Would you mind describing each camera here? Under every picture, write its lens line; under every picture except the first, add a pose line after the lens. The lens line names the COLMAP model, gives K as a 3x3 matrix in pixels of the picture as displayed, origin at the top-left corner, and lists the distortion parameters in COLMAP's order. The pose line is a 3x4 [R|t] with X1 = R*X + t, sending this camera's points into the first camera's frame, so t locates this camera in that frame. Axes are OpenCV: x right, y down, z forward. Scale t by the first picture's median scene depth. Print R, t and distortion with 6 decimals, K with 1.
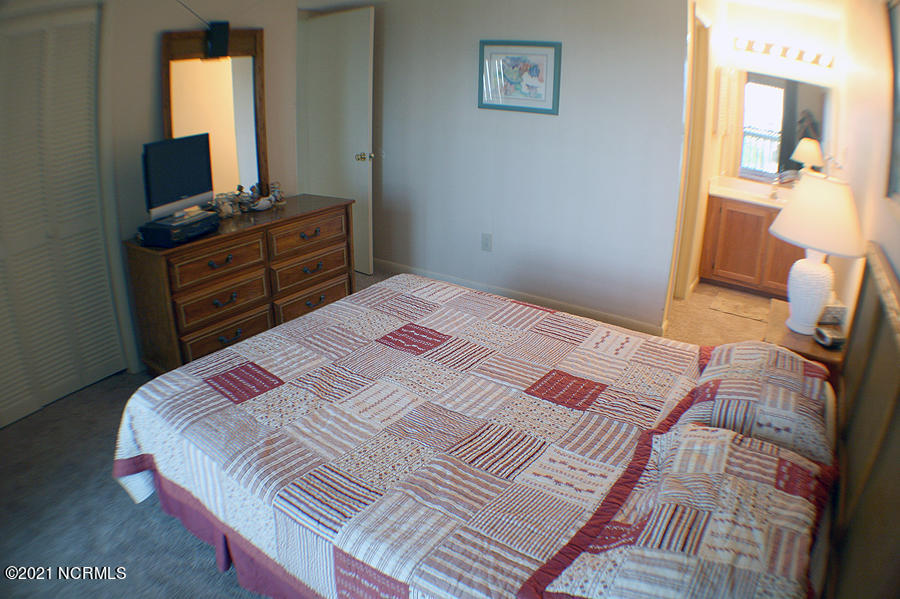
lens RADIAL K [[590.0, 0, 451.6], [0, 590.0, 308.6], [0, 0, 1]] dist [-0.348572, 0.106899]
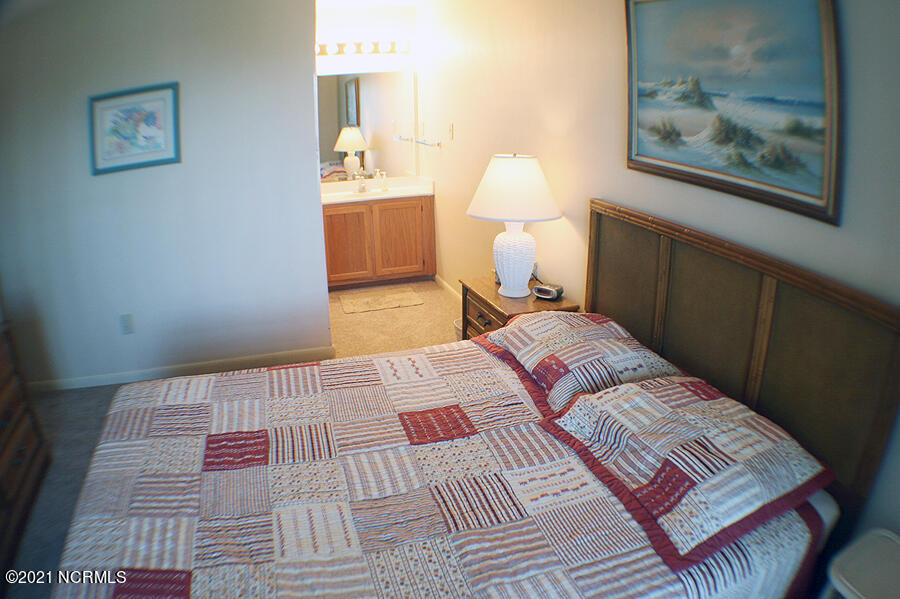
lens RADIAL K [[590.0, 0, 451.6], [0, 590.0, 308.6], [0, 0, 1]] dist [-0.348572, 0.106899]
pose [[0.625269, -0.291450, 0.723945, -0.370564], [0.320560, 0.941694, 0.102246, -0.114903], [-0.711534, 0.168137, 0.682239, 0.242629]]
